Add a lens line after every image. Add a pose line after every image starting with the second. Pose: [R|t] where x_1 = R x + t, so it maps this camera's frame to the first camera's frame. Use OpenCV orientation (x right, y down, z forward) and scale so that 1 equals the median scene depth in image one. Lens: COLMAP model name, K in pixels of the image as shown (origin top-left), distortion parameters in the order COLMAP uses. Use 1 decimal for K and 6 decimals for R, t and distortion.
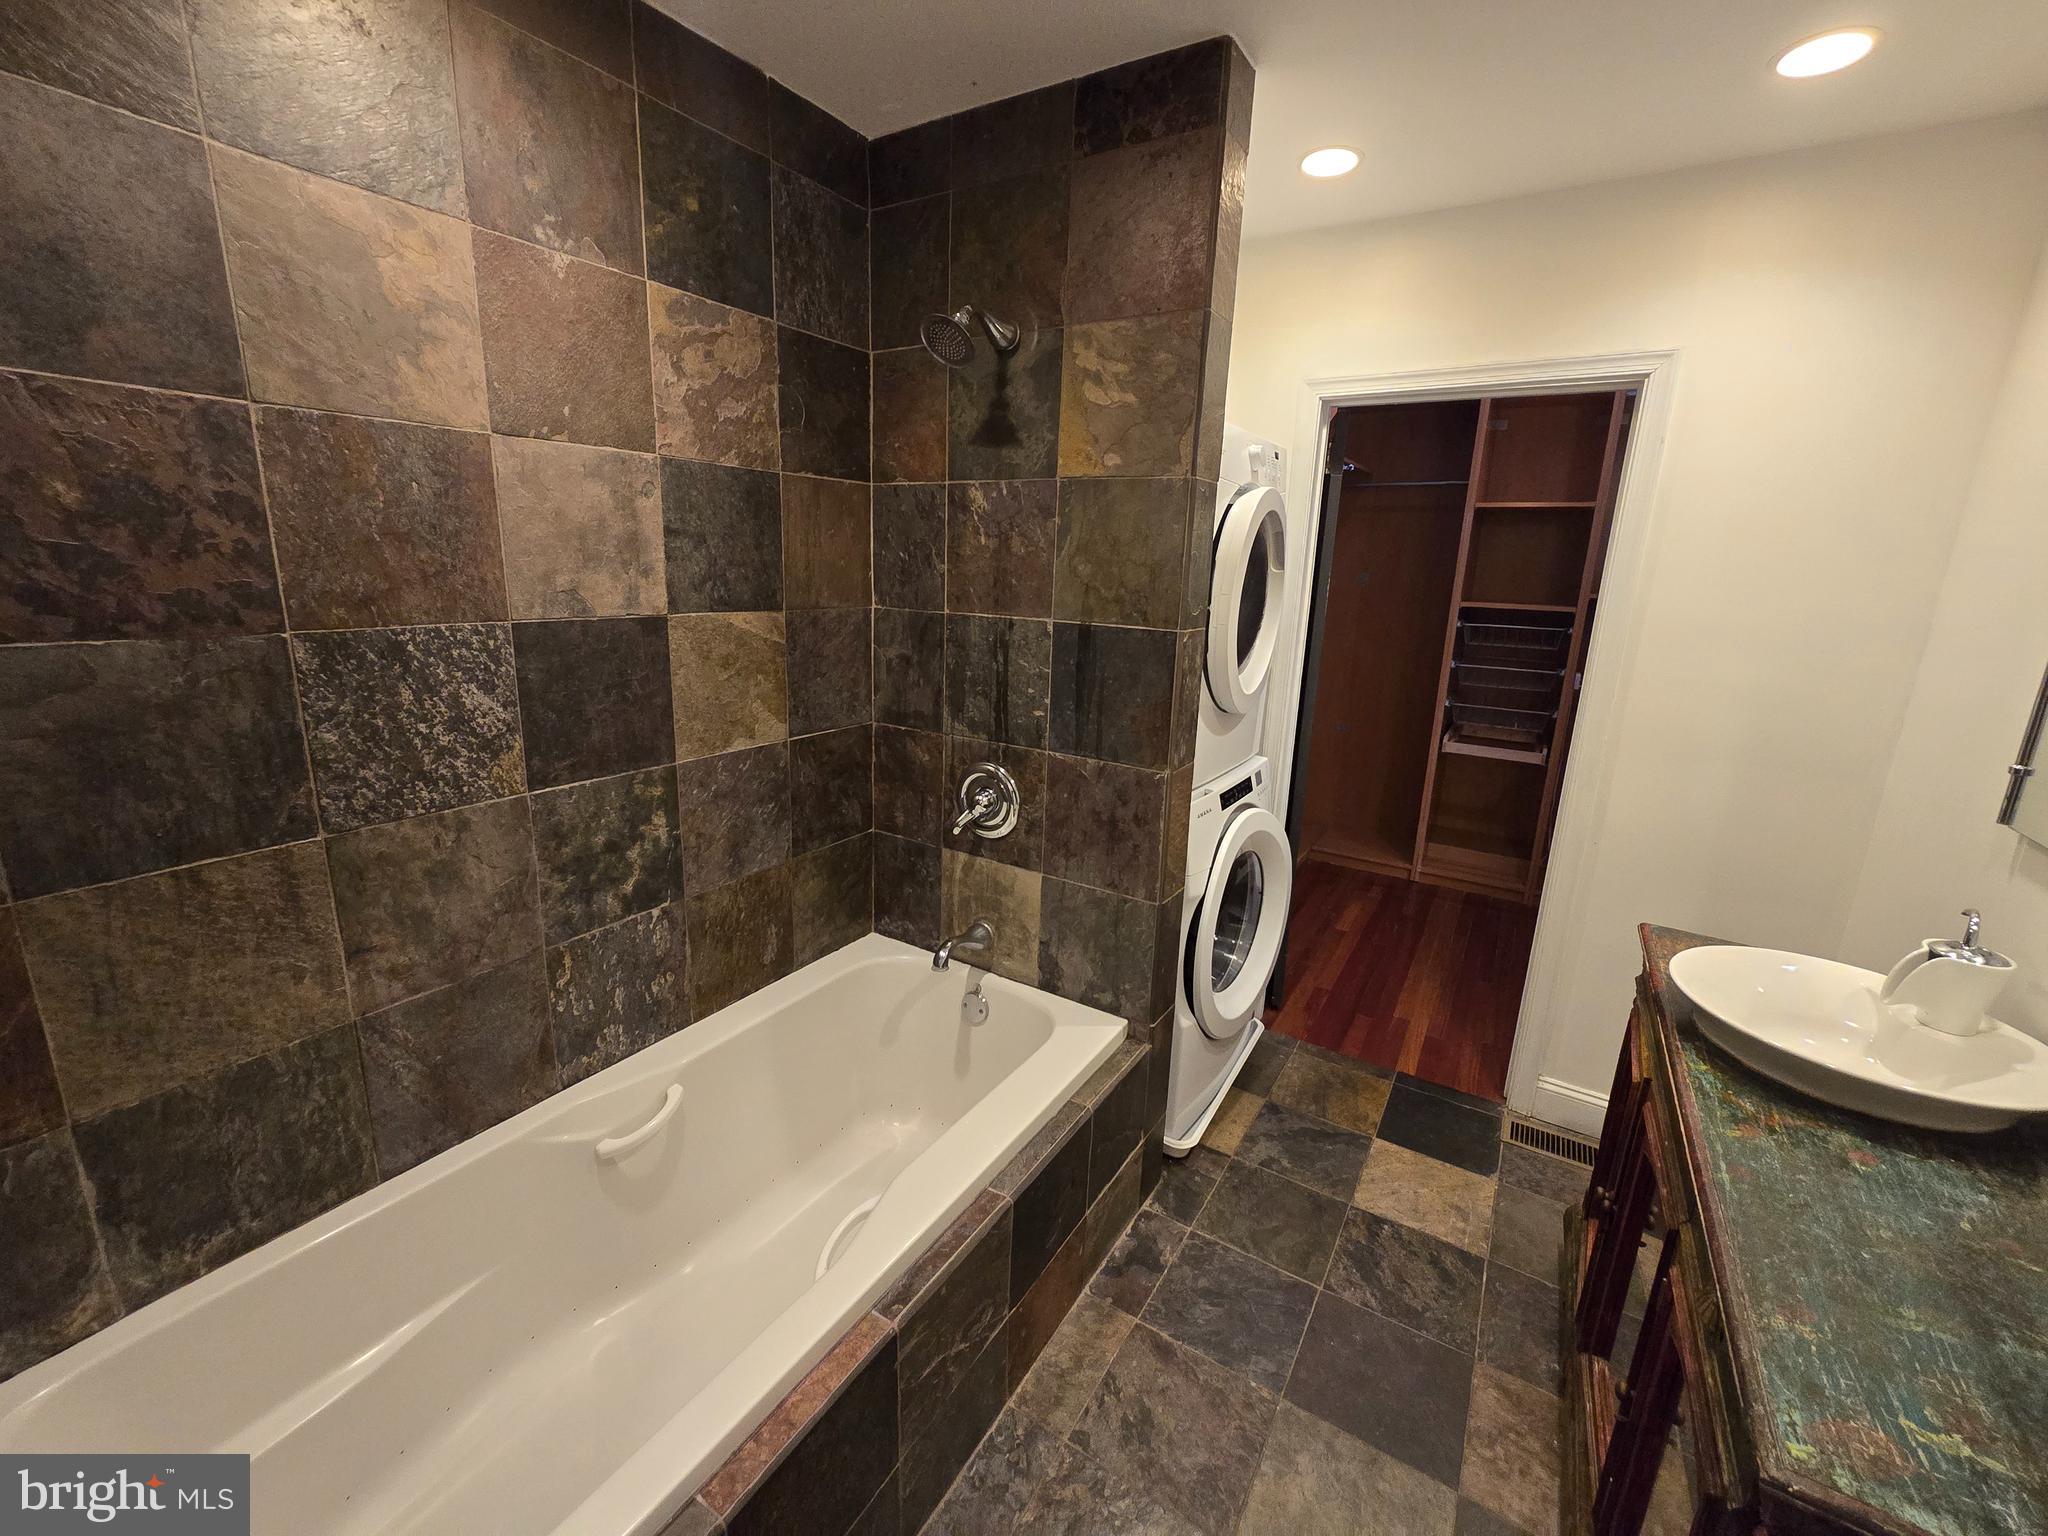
lens RADIAL K [[843.4, 0, 1023.3], [0, 843.4, 762.2], [0, 0, 1]] dist [0.001477, -0.000561]
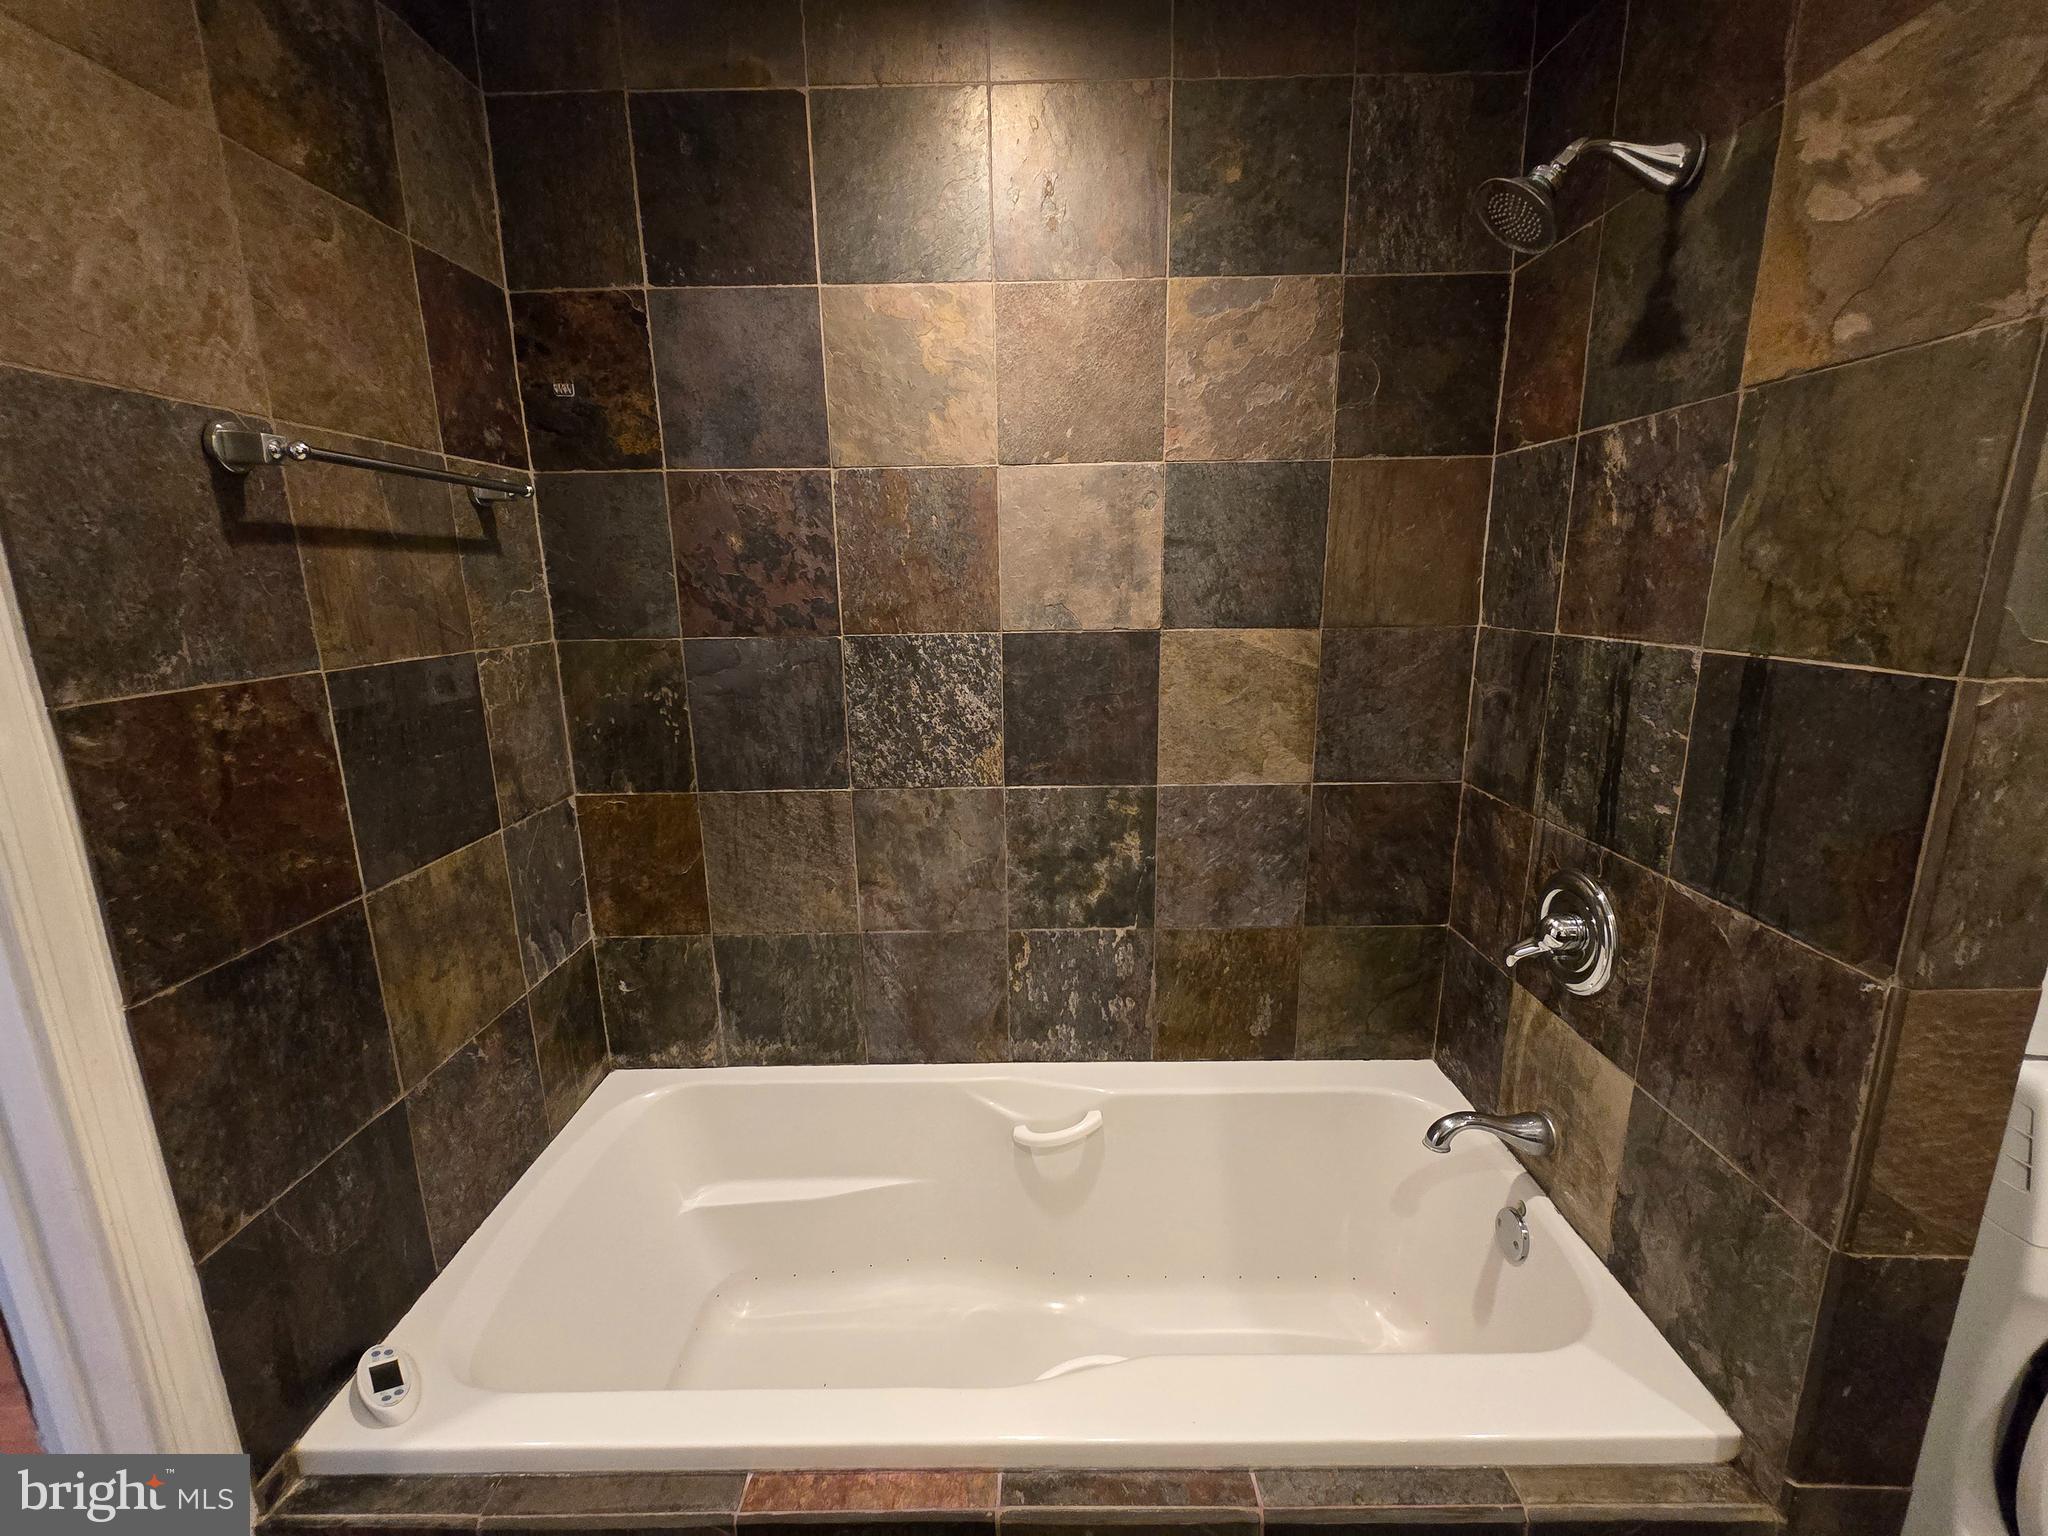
lens RADIAL K [[843.4, 0, 1023.3], [0, 843.4, 762.2], [0, 0, 1]] dist [0.001477, -0.000561]
pose [[0.525595, 0.141857, -0.838825, 0.323736], [-0.168492, 0.983826, 0.060804, -0.061827], [0.833883, 0.109377, 0.540996, 0.386481]]
